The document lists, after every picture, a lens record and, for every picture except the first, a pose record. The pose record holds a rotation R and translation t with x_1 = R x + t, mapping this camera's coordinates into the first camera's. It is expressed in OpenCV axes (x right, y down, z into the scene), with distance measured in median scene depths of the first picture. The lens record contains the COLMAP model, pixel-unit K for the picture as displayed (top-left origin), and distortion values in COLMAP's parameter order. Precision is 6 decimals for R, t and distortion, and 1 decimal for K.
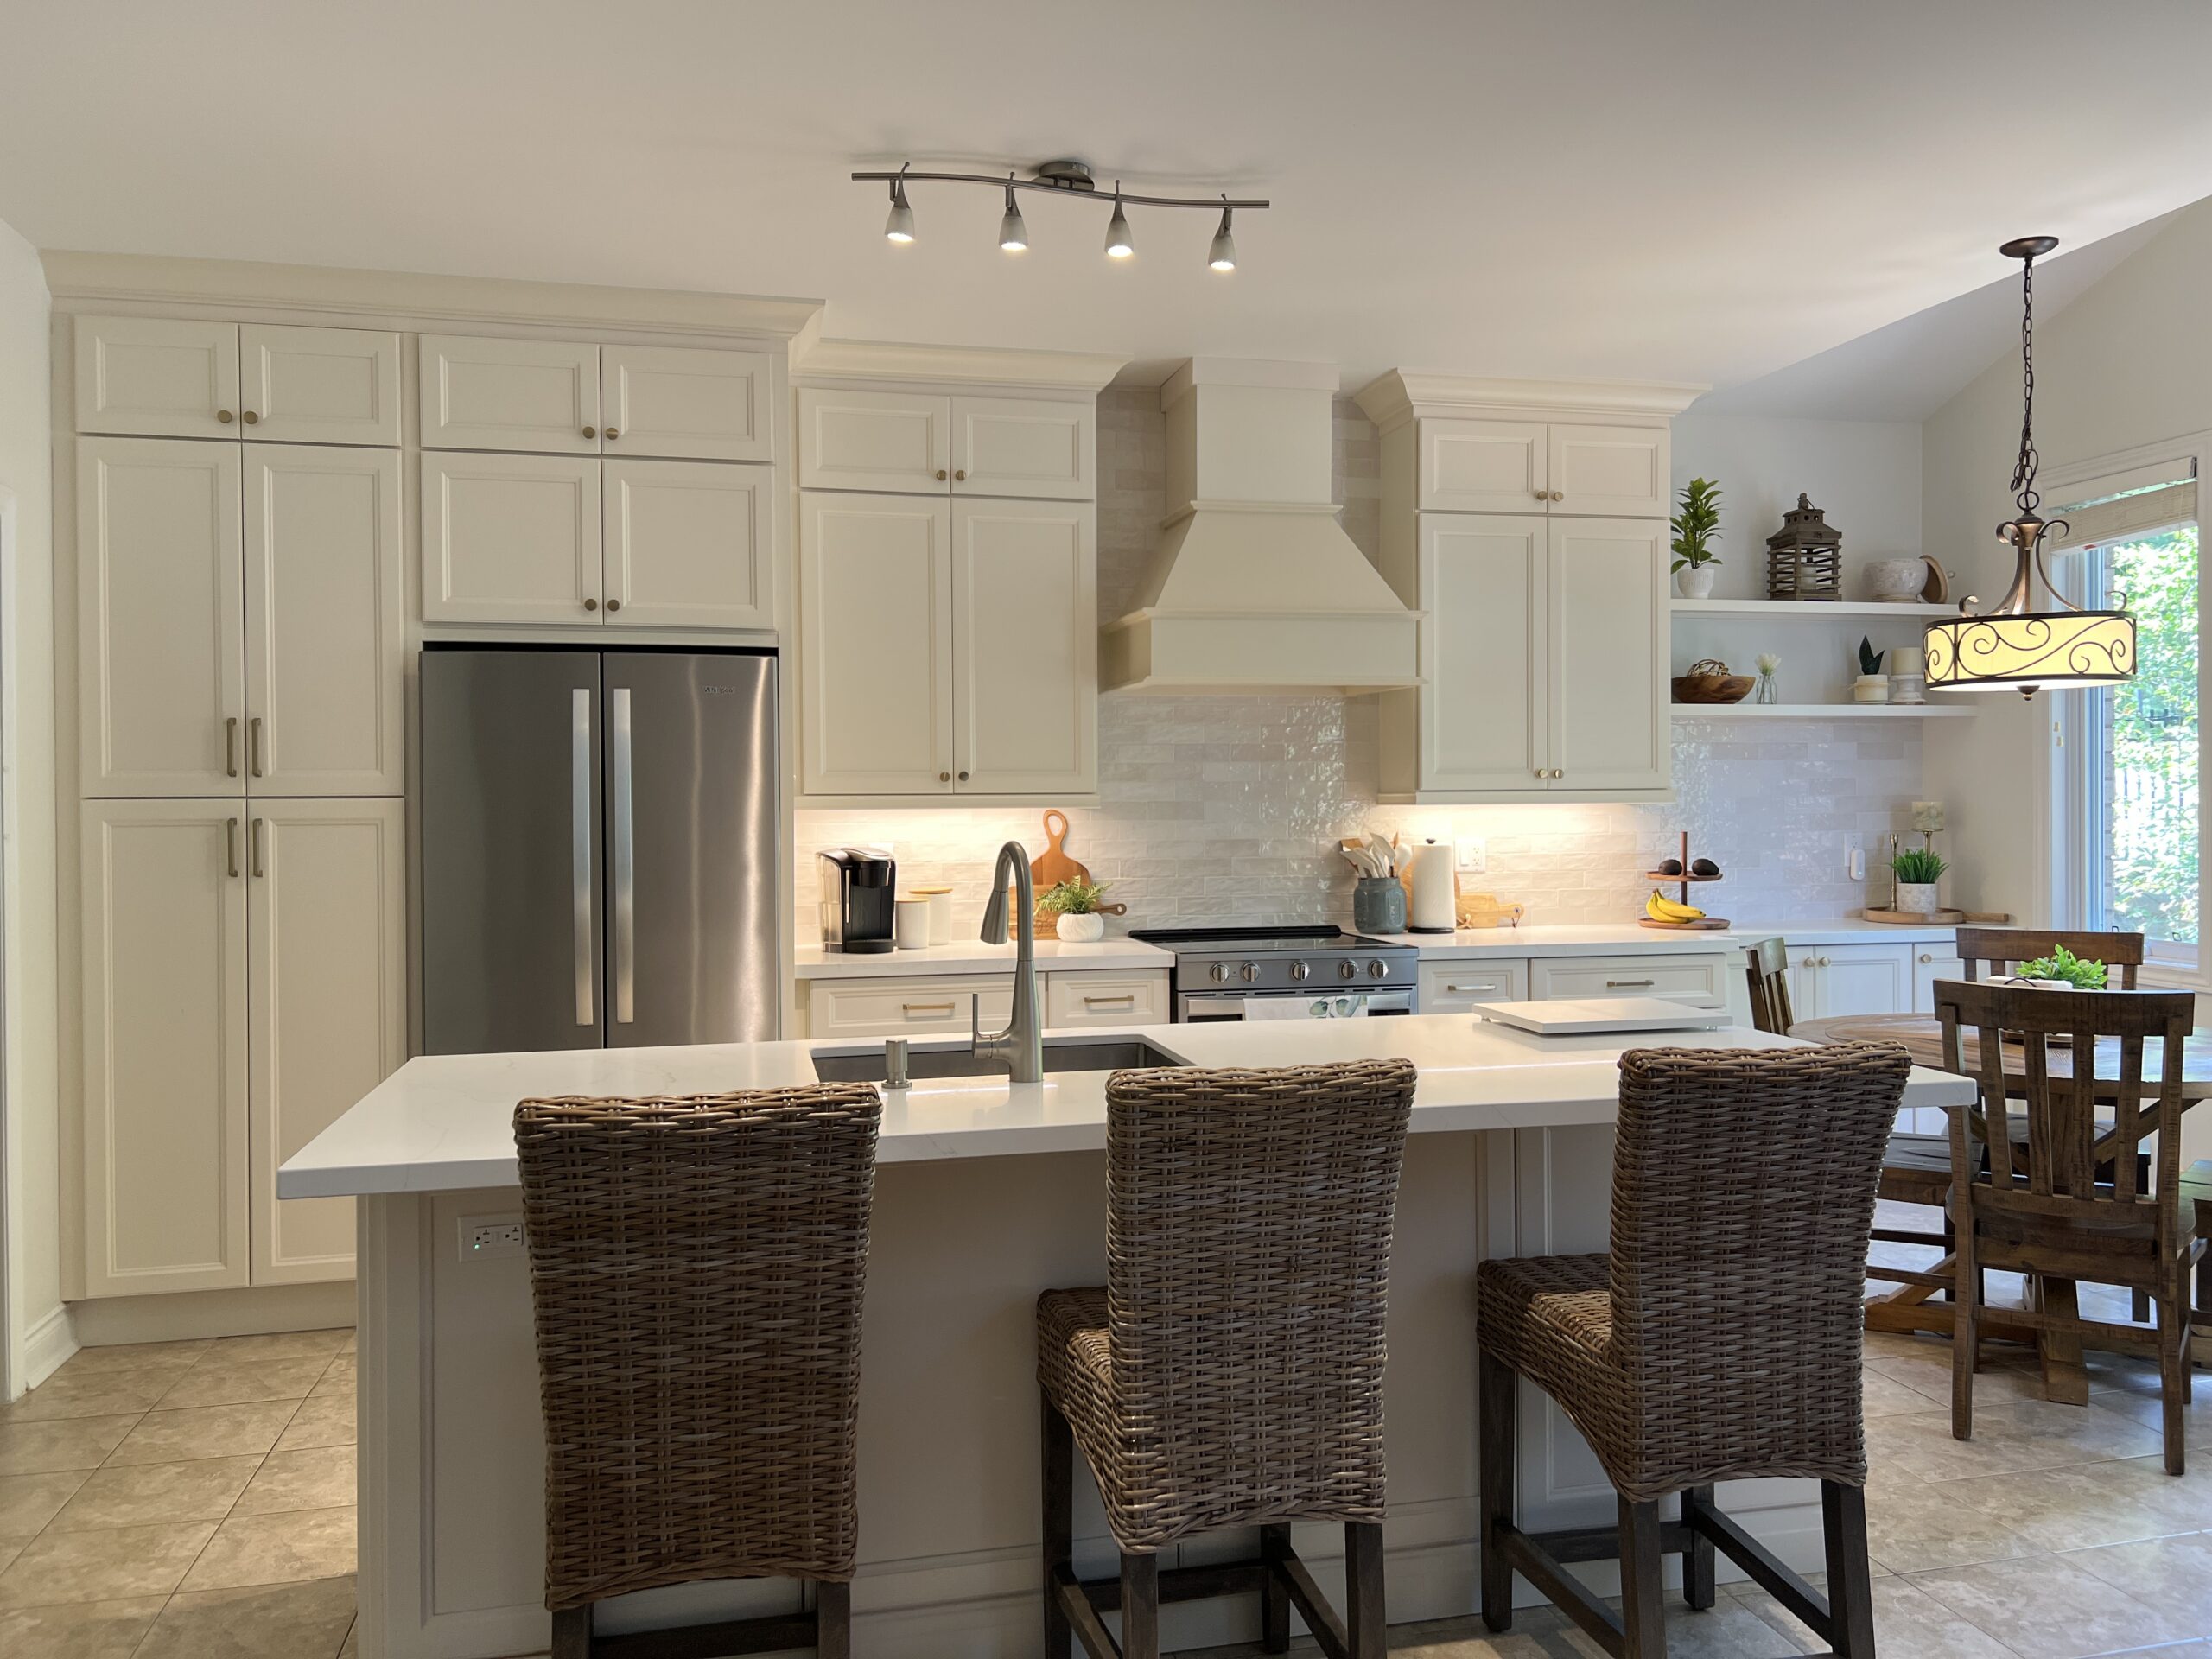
lens RADIAL K [[1668.9, 0, 1124.1], [0, 1668.9, 807.8], [0, 0, 1]] dist [0.066602, -0.063590]
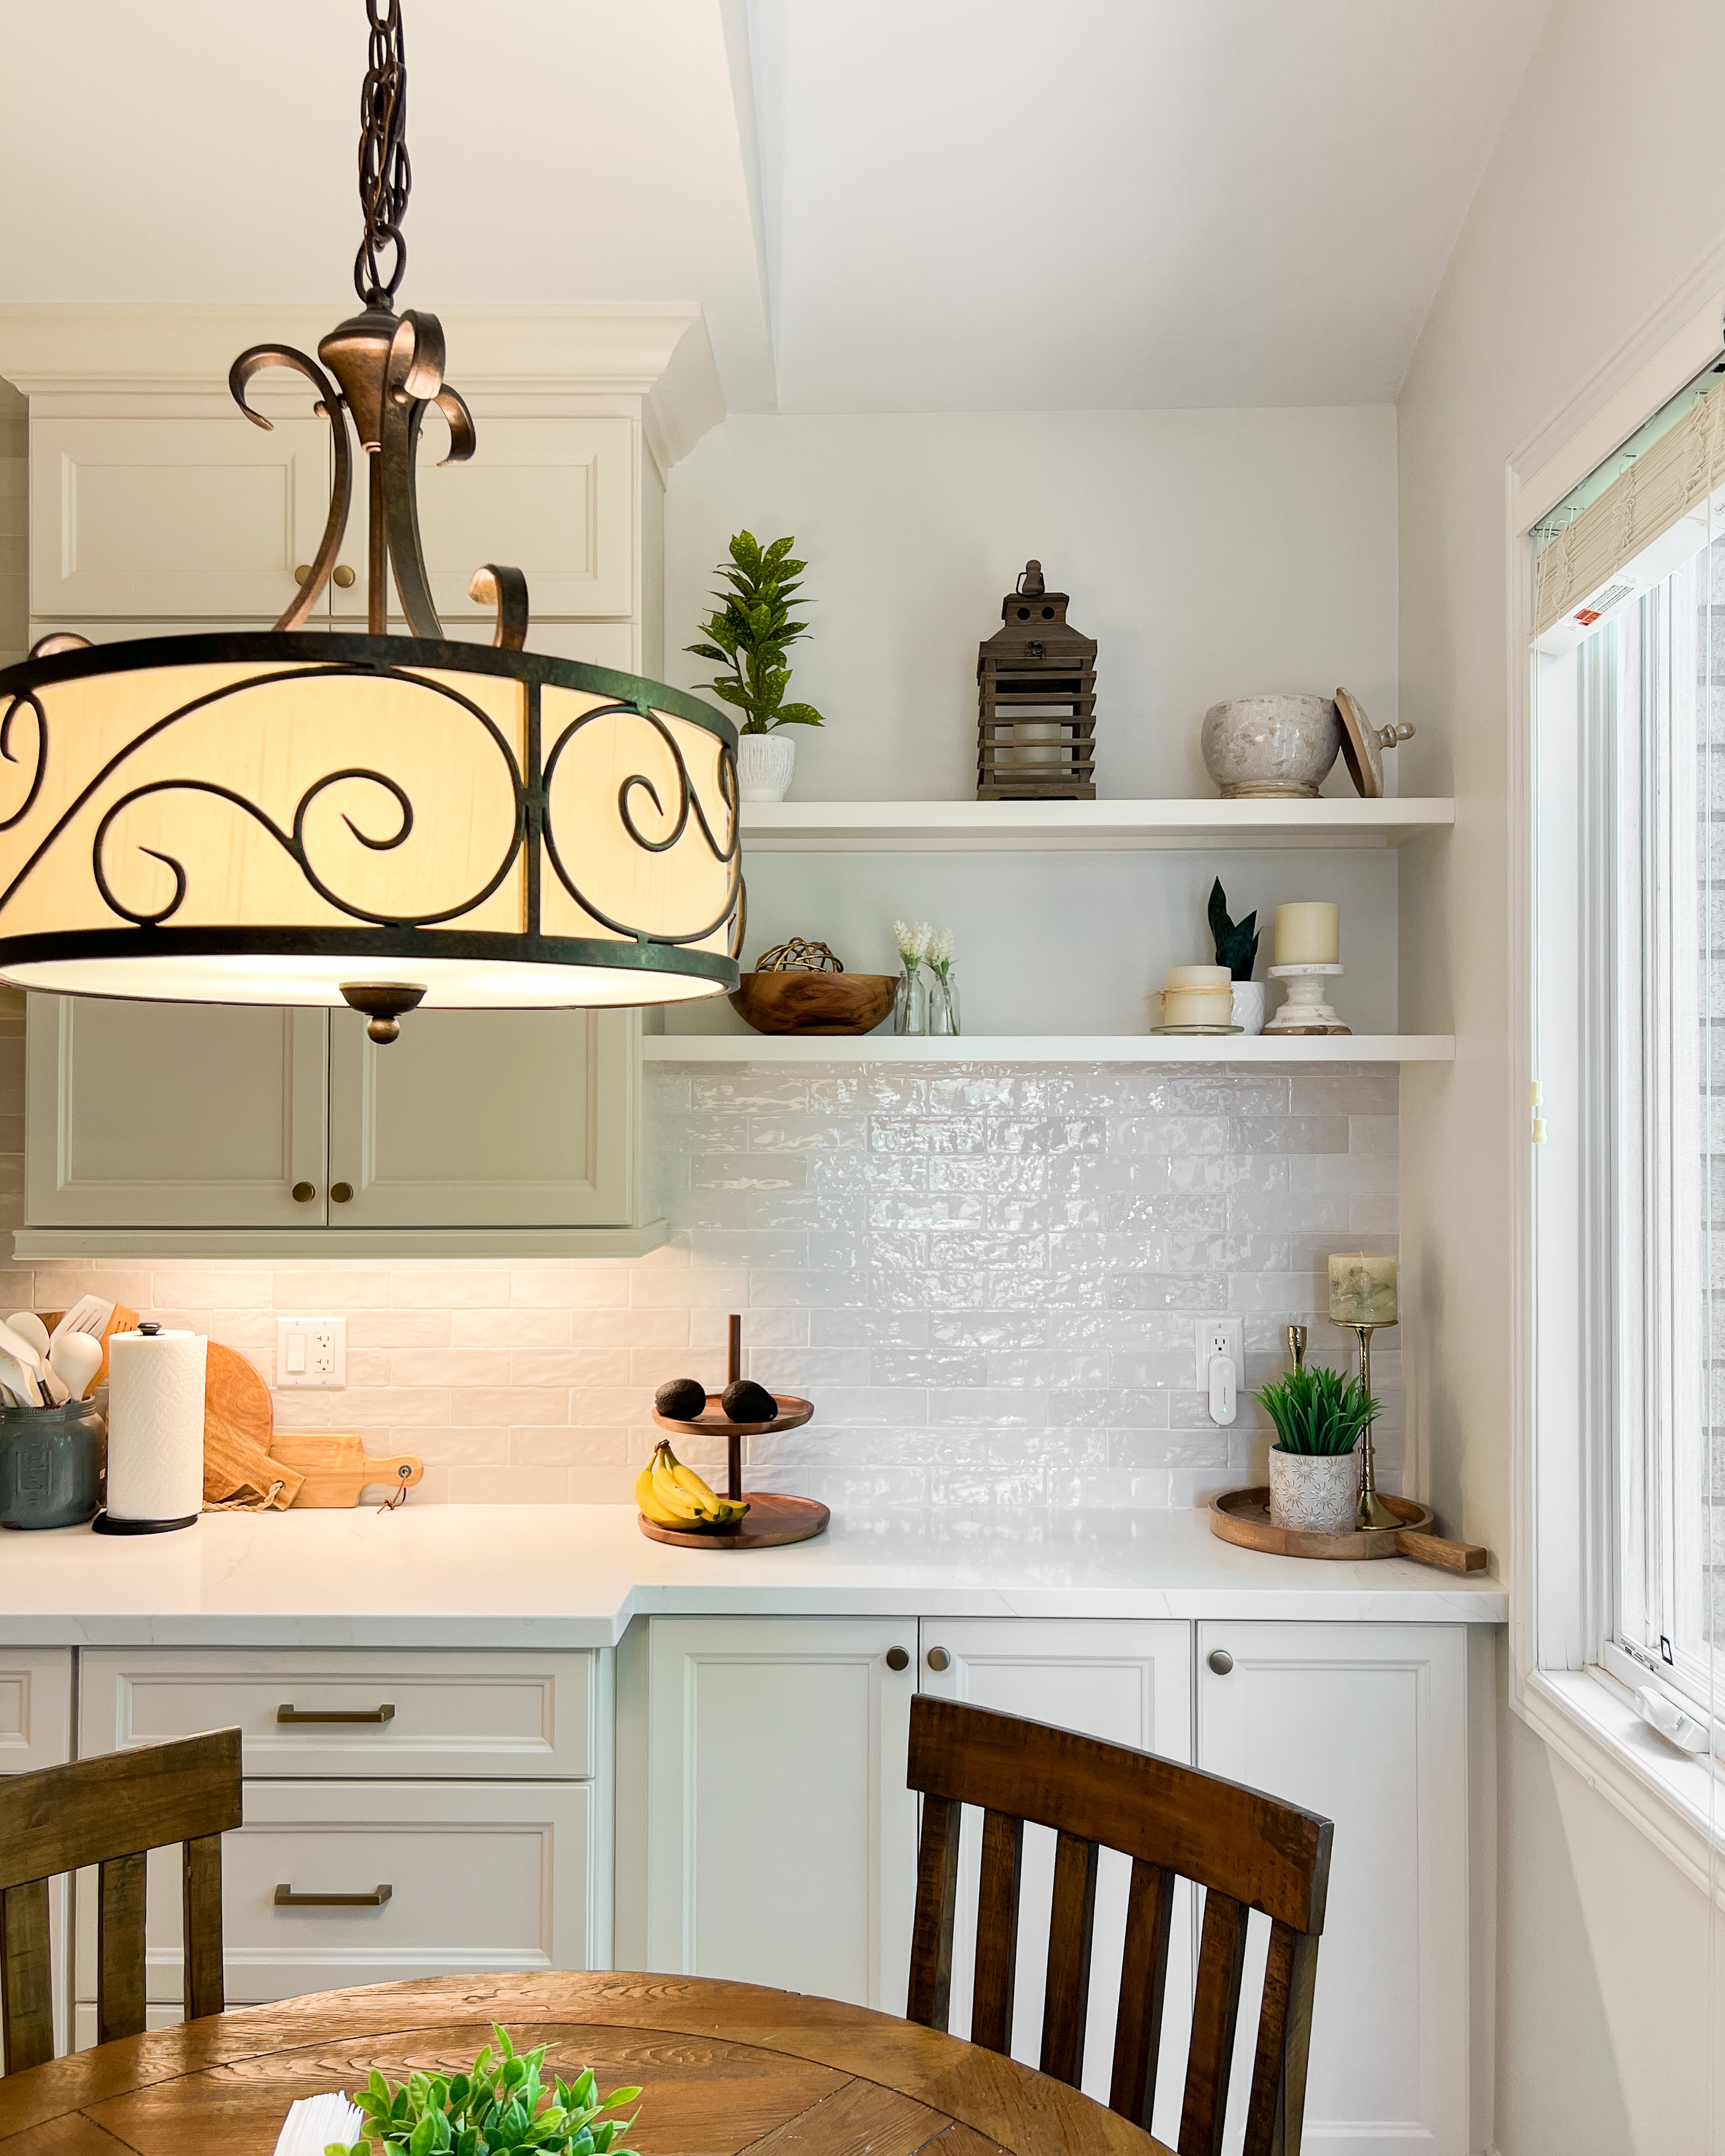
lens RADIAL K [[1768.9, 0, 824.4], [0, 1768.9, 1092.1], [0, 0, 1]] dist [0.068246, -0.003304]
pose [[0.966345, 0.004015, -0.257219, 0.568372], [-0.009631, 0.999742, -0.020577, -0.043512], [0.257070, 0.022362, 0.966134, 0.644521]]
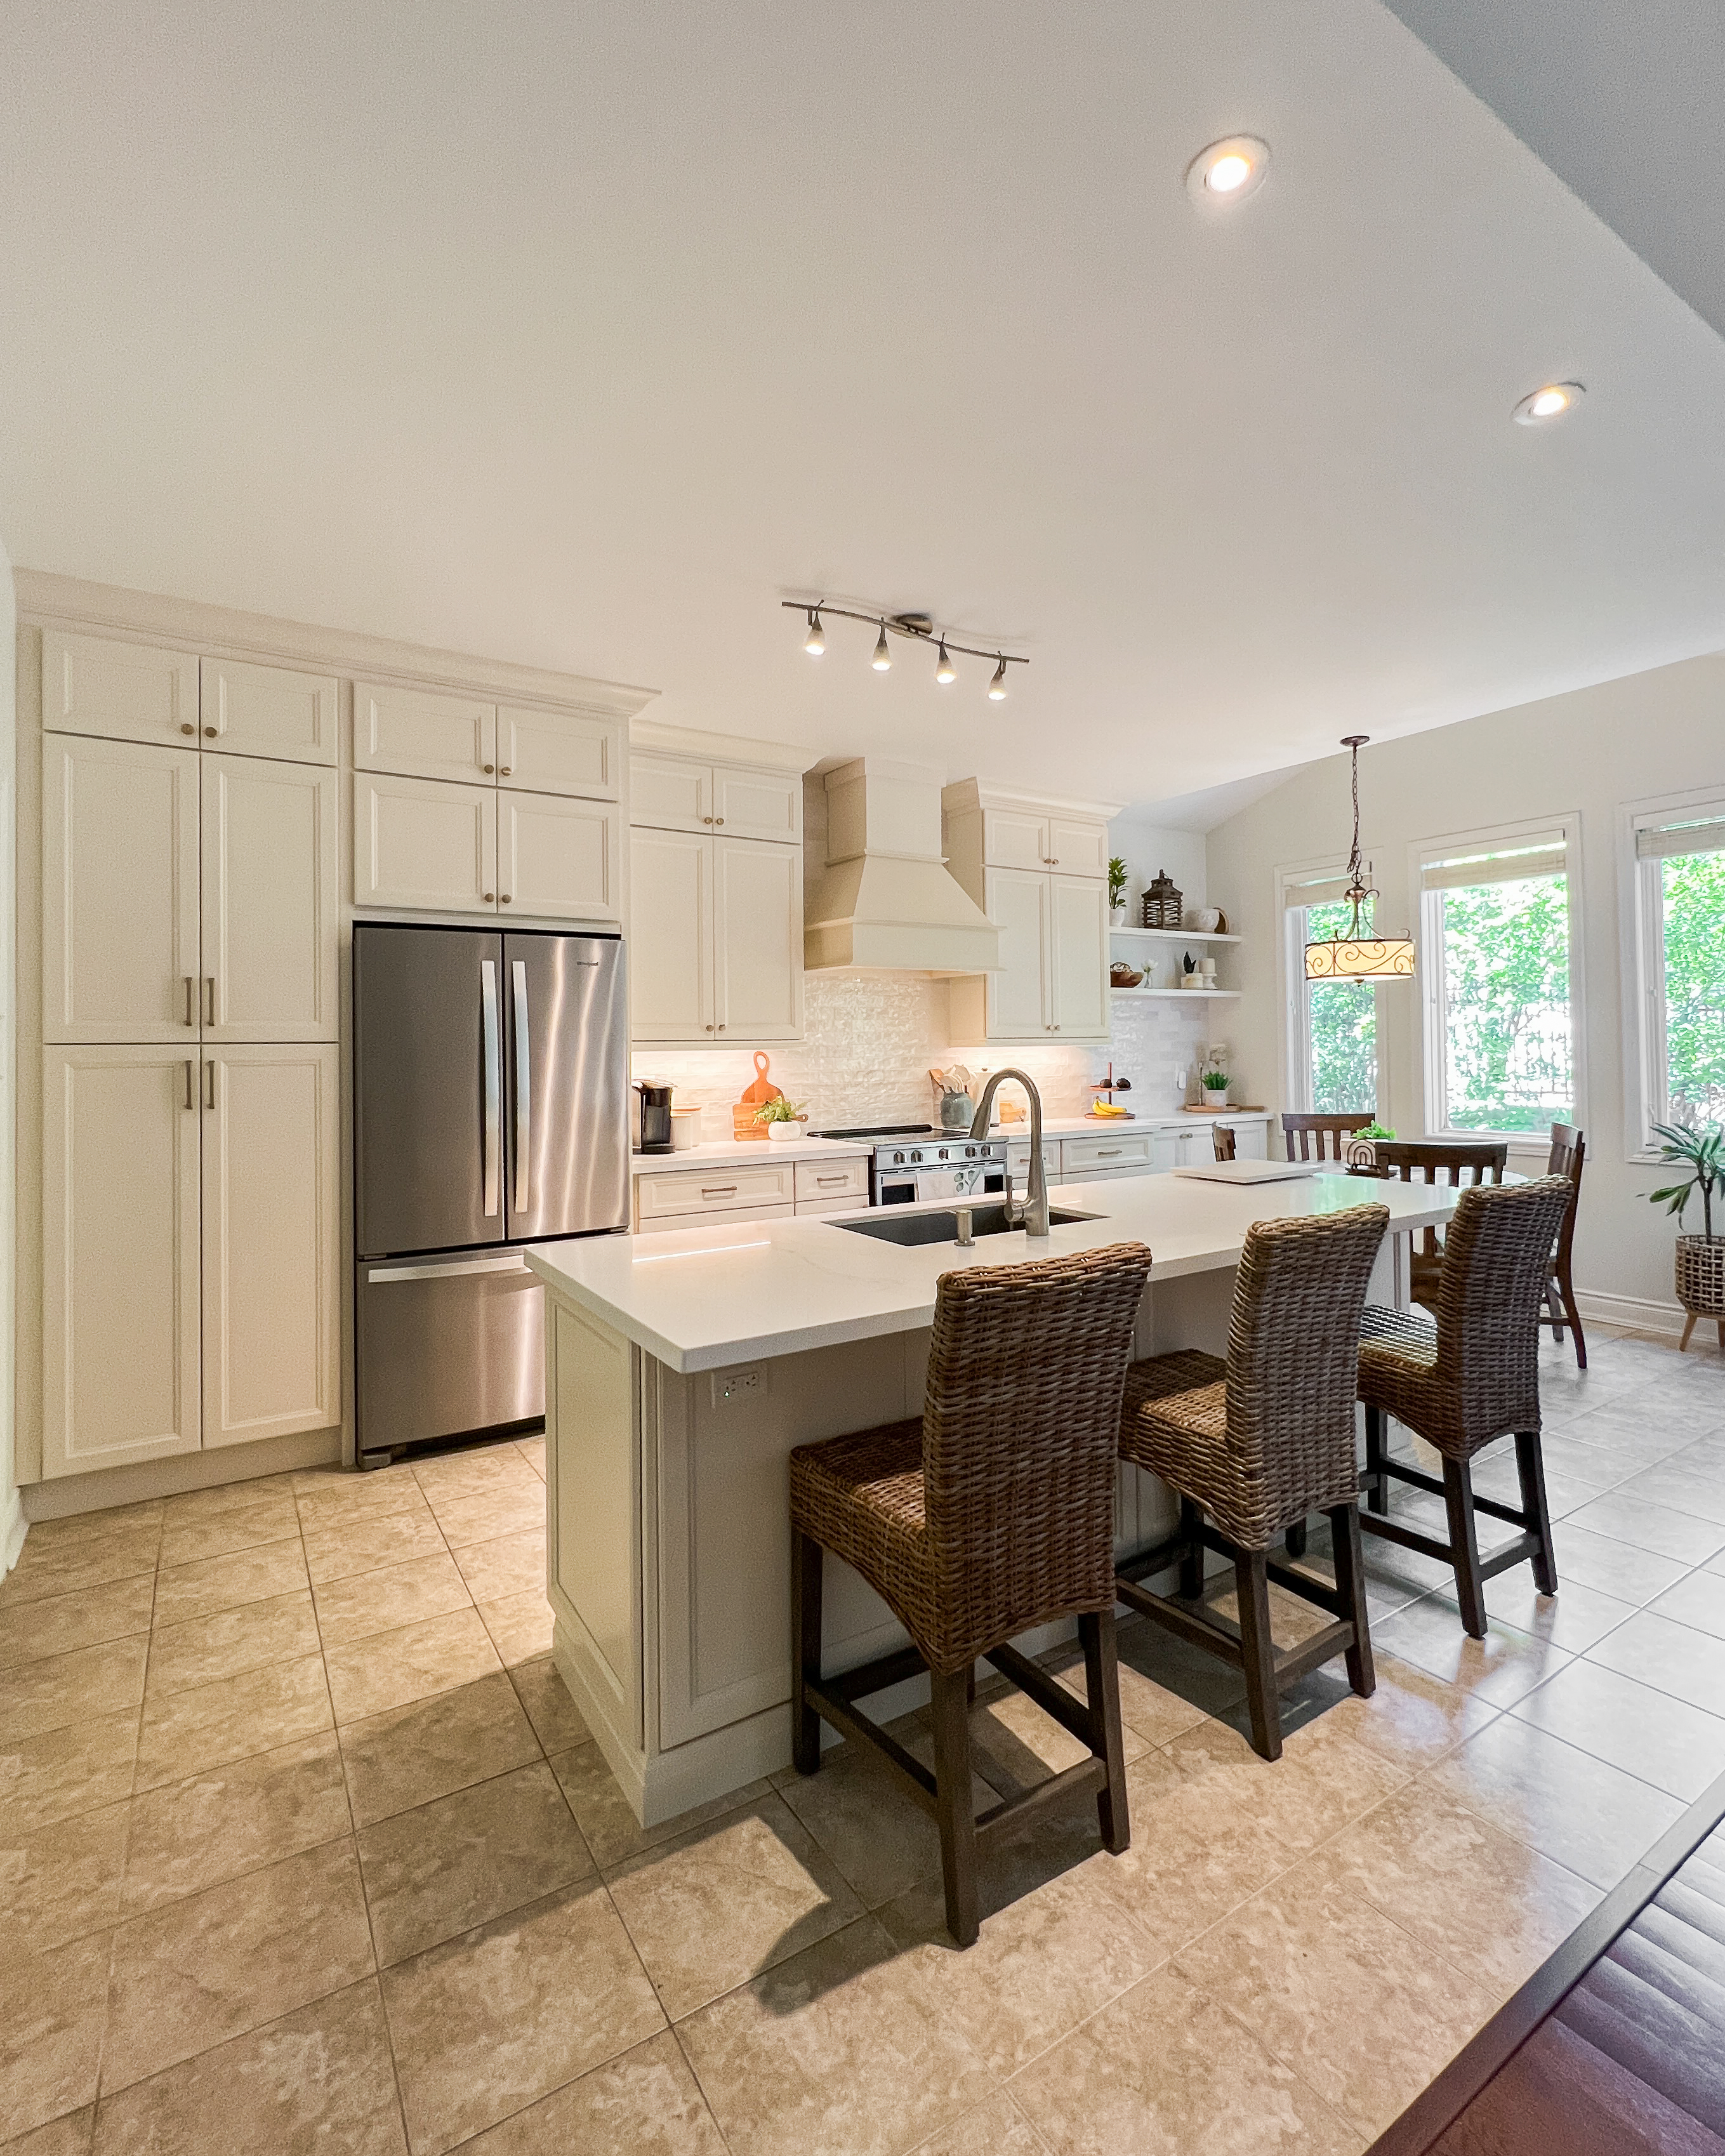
lens RADIAL K [[1025.3, 0, 916.6], [0, 1025.3, 1038.4], [0, 0, 1]] dist [0.014326, -0.000007]
pose [[0.935765, -0.002389, 0.352617, -0.260465], [0.006673, 0.999918, -0.010935, 0.000304], [-0.352562, 0.012586, 0.935704, 0.110718]]
